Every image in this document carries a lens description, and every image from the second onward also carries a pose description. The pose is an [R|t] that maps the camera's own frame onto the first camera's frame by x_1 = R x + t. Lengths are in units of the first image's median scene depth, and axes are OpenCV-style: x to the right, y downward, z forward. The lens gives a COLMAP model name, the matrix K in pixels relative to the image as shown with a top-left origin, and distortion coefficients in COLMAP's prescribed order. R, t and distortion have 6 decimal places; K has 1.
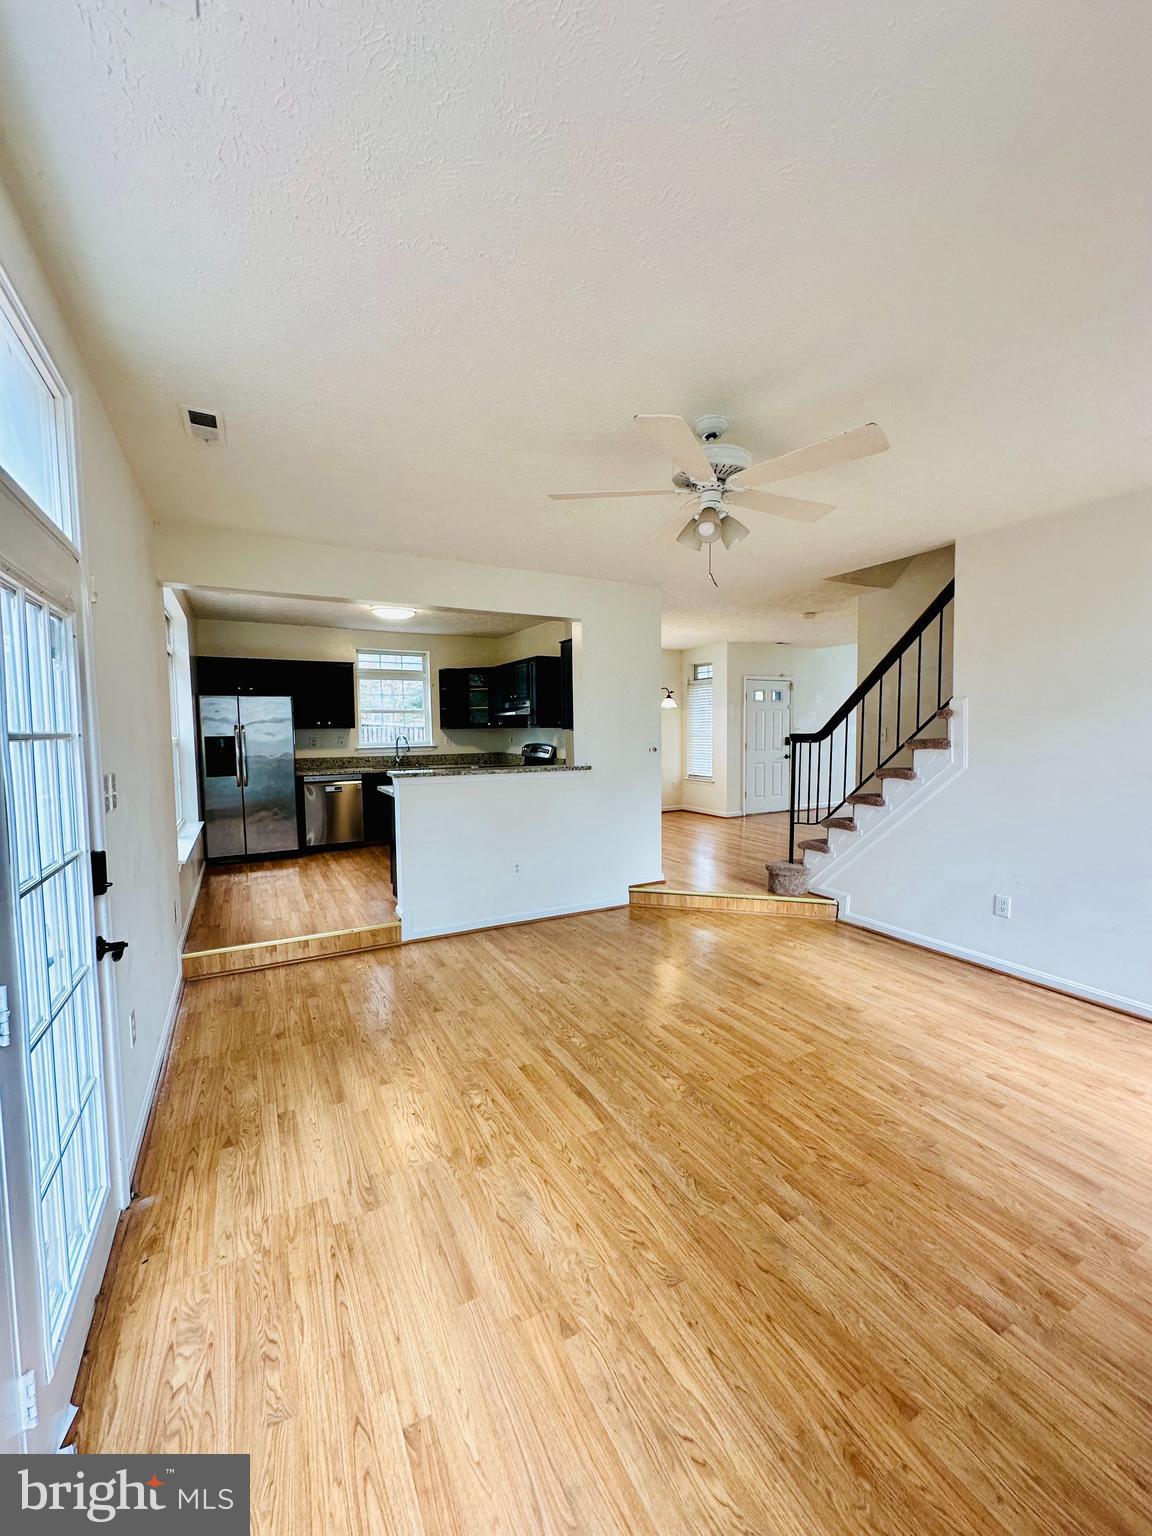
lens RADIAL K [[611.8, 0, 577.9], [0, 611.8, 767.9], [0, 0, 1]] dist [-0.000496, 0.000330]
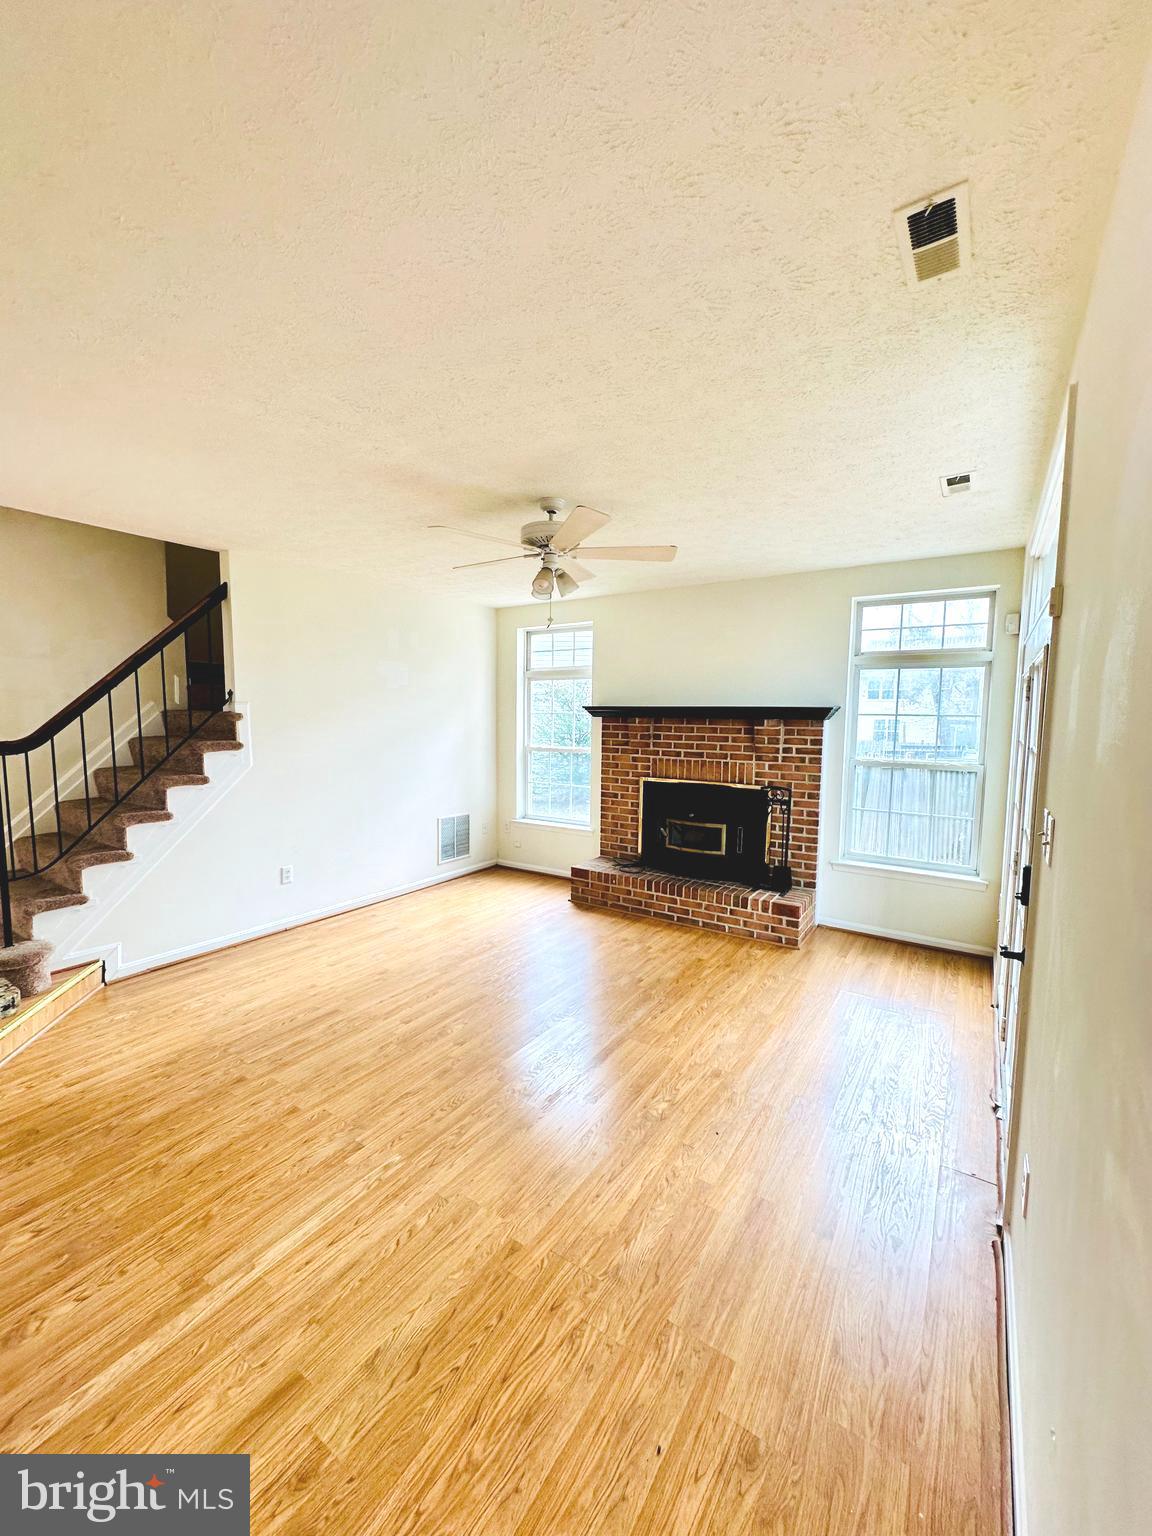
lens RADIAL K [[611.8, 0, 574.5], [0, 611.8, 765.1], [0, 0, 1]] dist [-0.000496, 0.000330]
pose [[-0.468012, -0.068785, 0.881041, -0.395259], [0.052297, 0.993063, 0.105312, -0.056221], [-0.882173, 0.095363, -0.461169, 0.639342]]
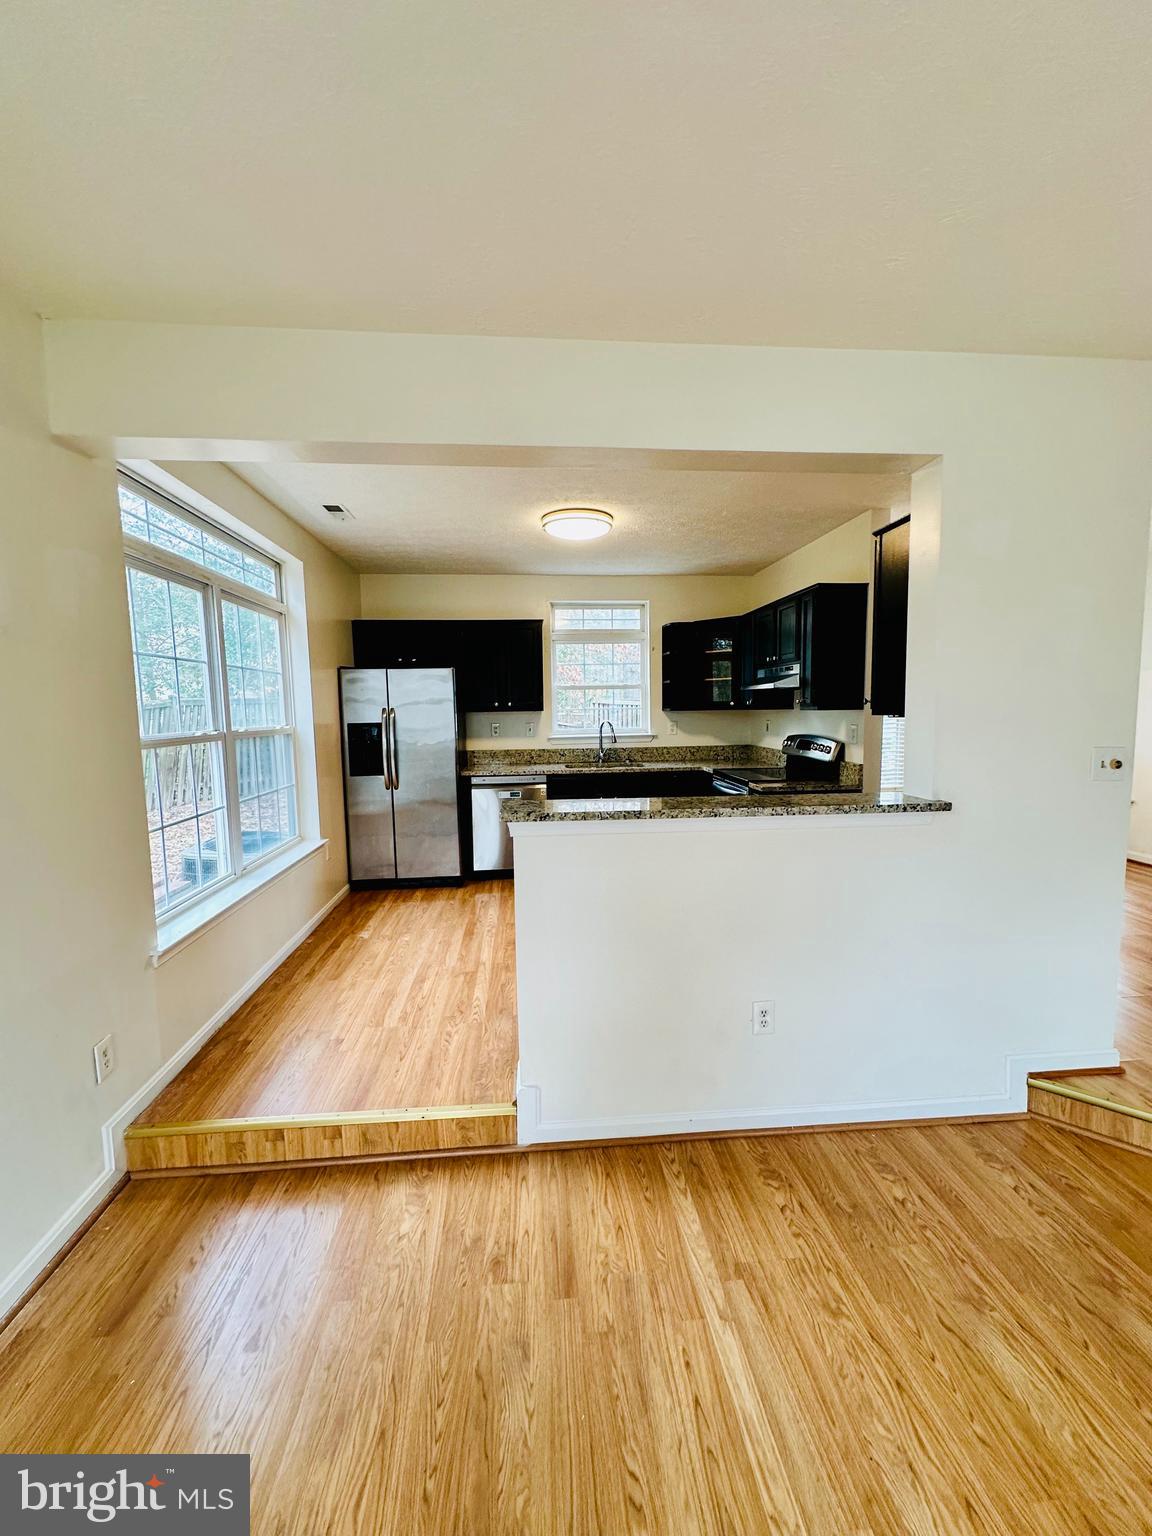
lens RADIAL K [[611.8, 0, 577.0], [0, 611.8, 770.3], [0, 0, 1]] dist [-0.000496, 0.000330]
pose [[0.915906, 0.036797, -0.399702, -0.039711], [-0.020702, 0.998794, 0.044512, -0.032217], [0.400858, -0.032494, 0.915564, 0.410337]]
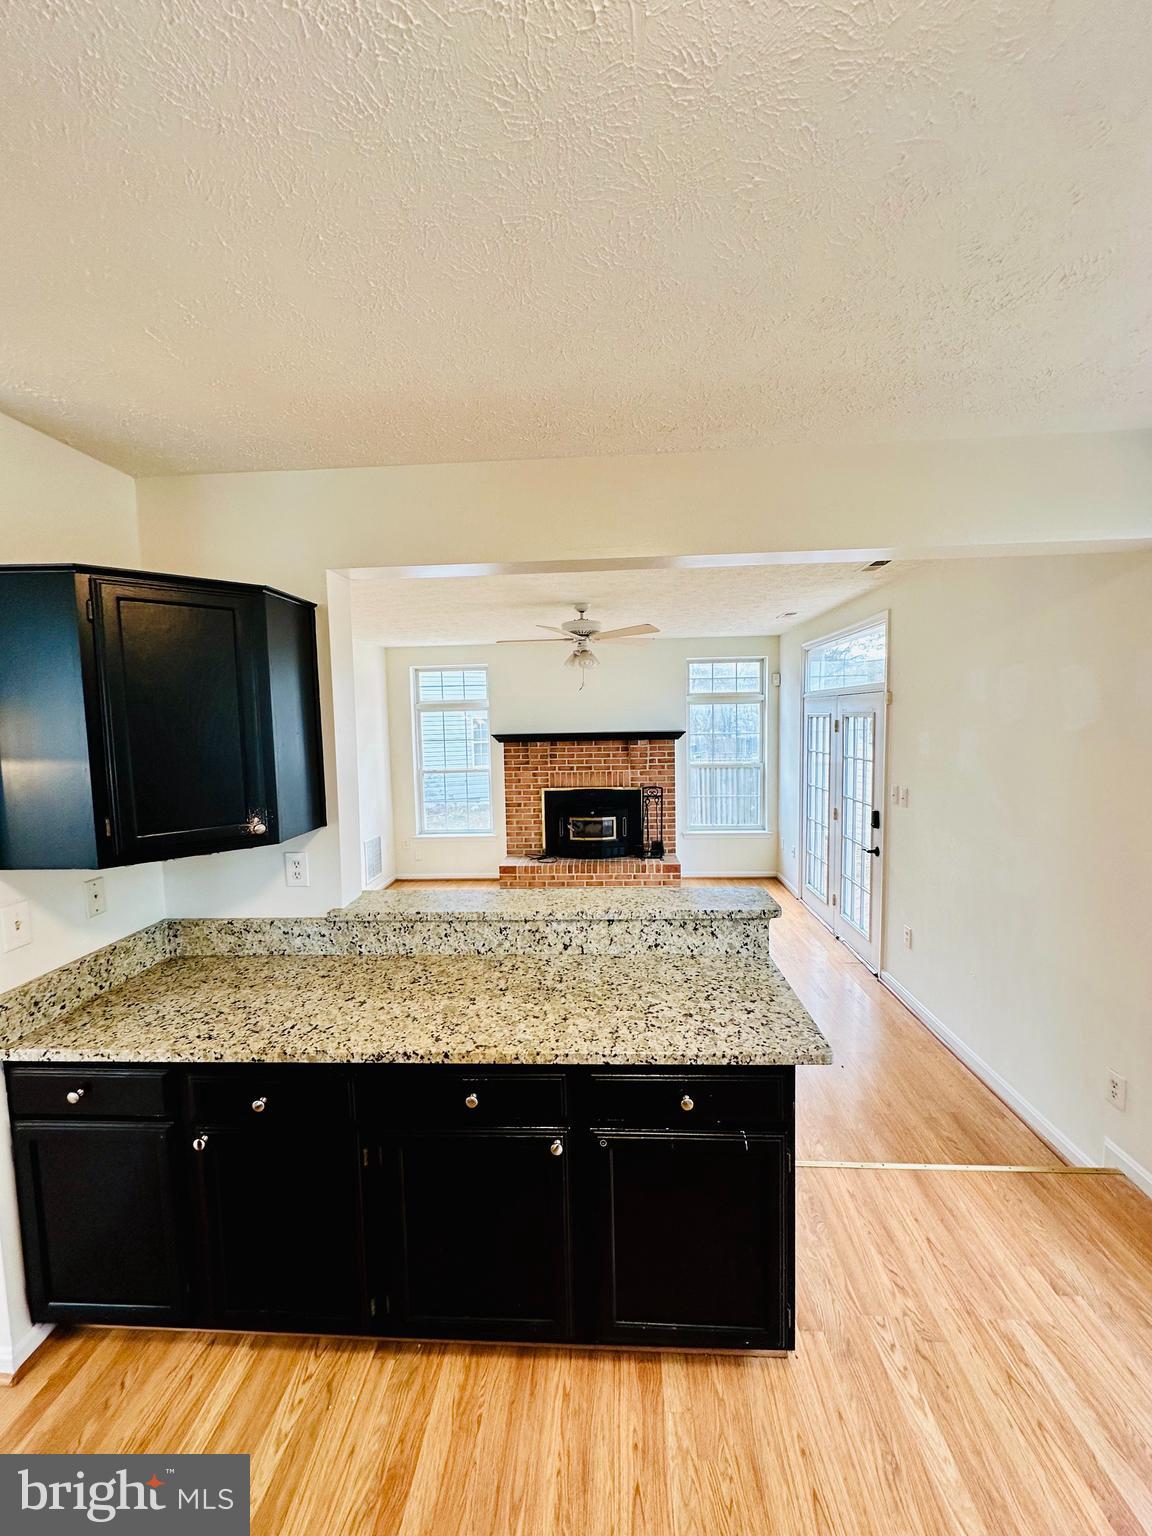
lens RADIAL K [[611.8, 0, 573.0], [0, 611.8, 766.4], [0, 0, 1]] dist [-0.000496, 0.000330]
pose [[-0.847031, -0.015457, 0.531319, -0.309464], [0.064458, 0.989213, 0.131537, -0.126813], [-0.527621, 0.145664, -0.836898, 1.064710]]
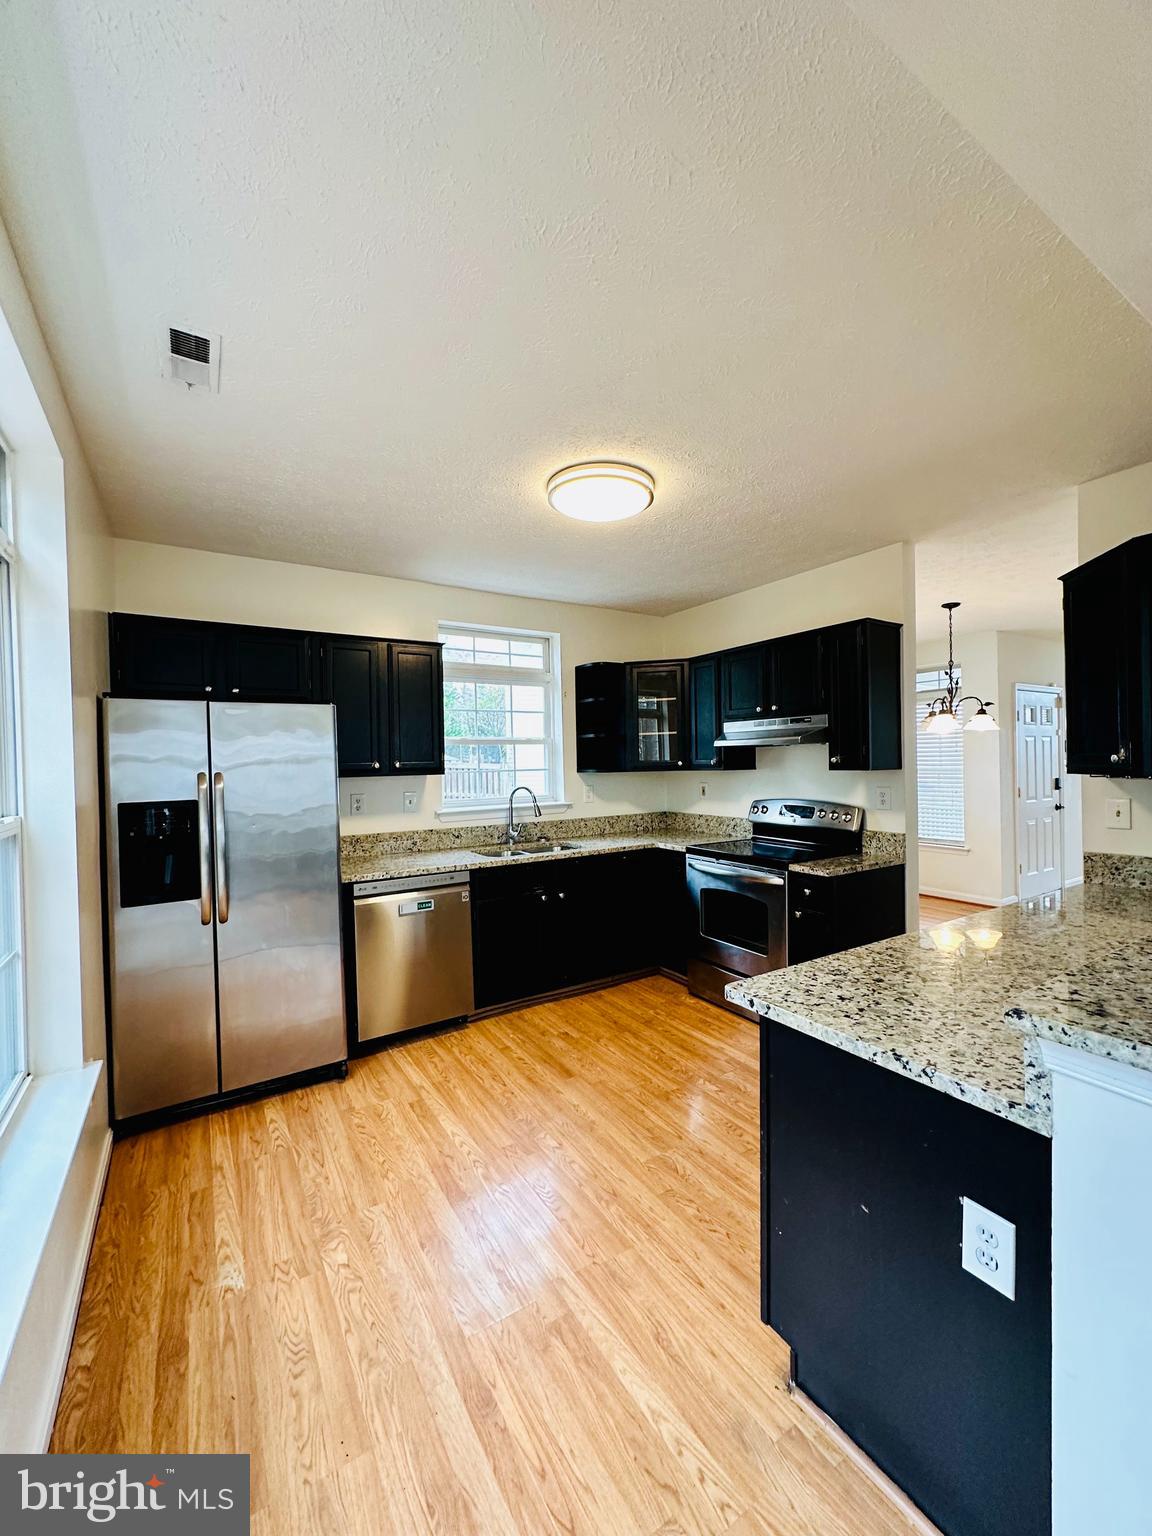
lens RADIAL K [[611.8, 0, 580.4], [0, 611.8, 768.5], [0, 0, 1]] dist [-0.000496, 0.000330]
pose [[0.997721, -0.009032, 0.066870, -0.340420], [0.012825, 0.998320, -0.056513, -0.047189], [-0.066248, 0.057242, 0.996160, 0.587926]]
